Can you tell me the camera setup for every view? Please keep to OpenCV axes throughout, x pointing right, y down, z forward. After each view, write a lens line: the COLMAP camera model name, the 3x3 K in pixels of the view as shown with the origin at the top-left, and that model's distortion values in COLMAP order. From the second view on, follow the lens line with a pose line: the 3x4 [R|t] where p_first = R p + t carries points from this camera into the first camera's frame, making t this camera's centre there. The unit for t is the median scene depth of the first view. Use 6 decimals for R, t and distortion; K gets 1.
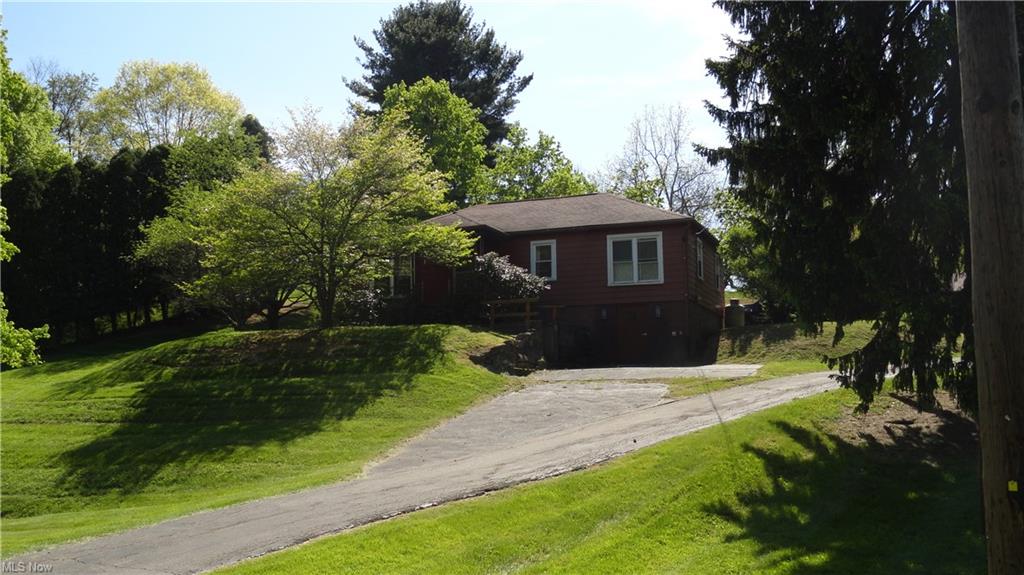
lens RADIAL K [[969.1, 0, 512.9], [0, 969.1, 286.6], [0, 0, 1]] dist [-0.009808, 0.000000]
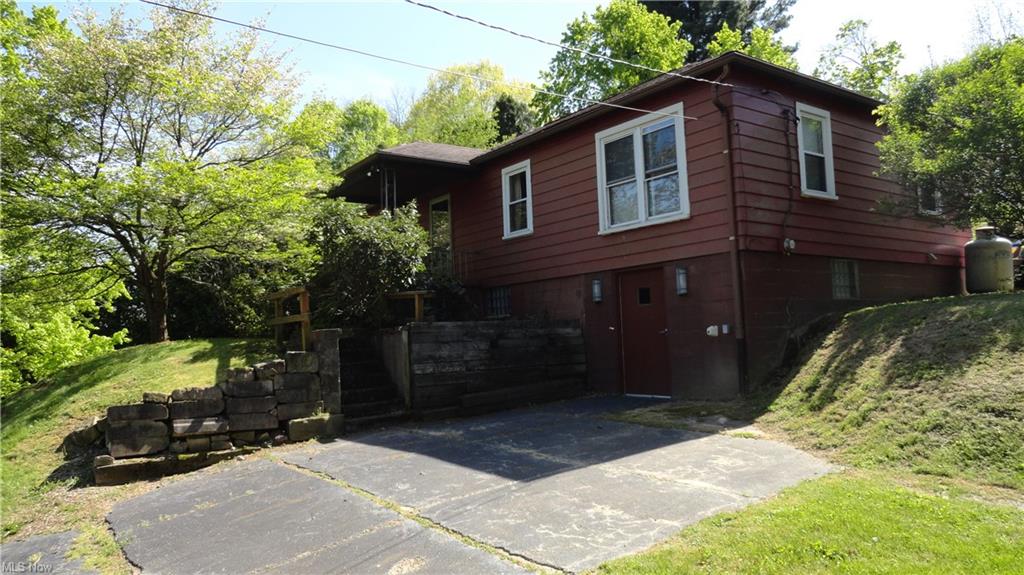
lens RADIAL K [[704.5, 0, 508.5], [0, 704.5, 285.6], [0, 0, 1]] dist [-0.002268, 0.001912]
pose [[0.836443, -0.060533, -0.544701, 0.258096], [0.092915, 0.995157, 0.032088, 0.009549], [0.540120, -0.077450, 0.838016, 0.675806]]
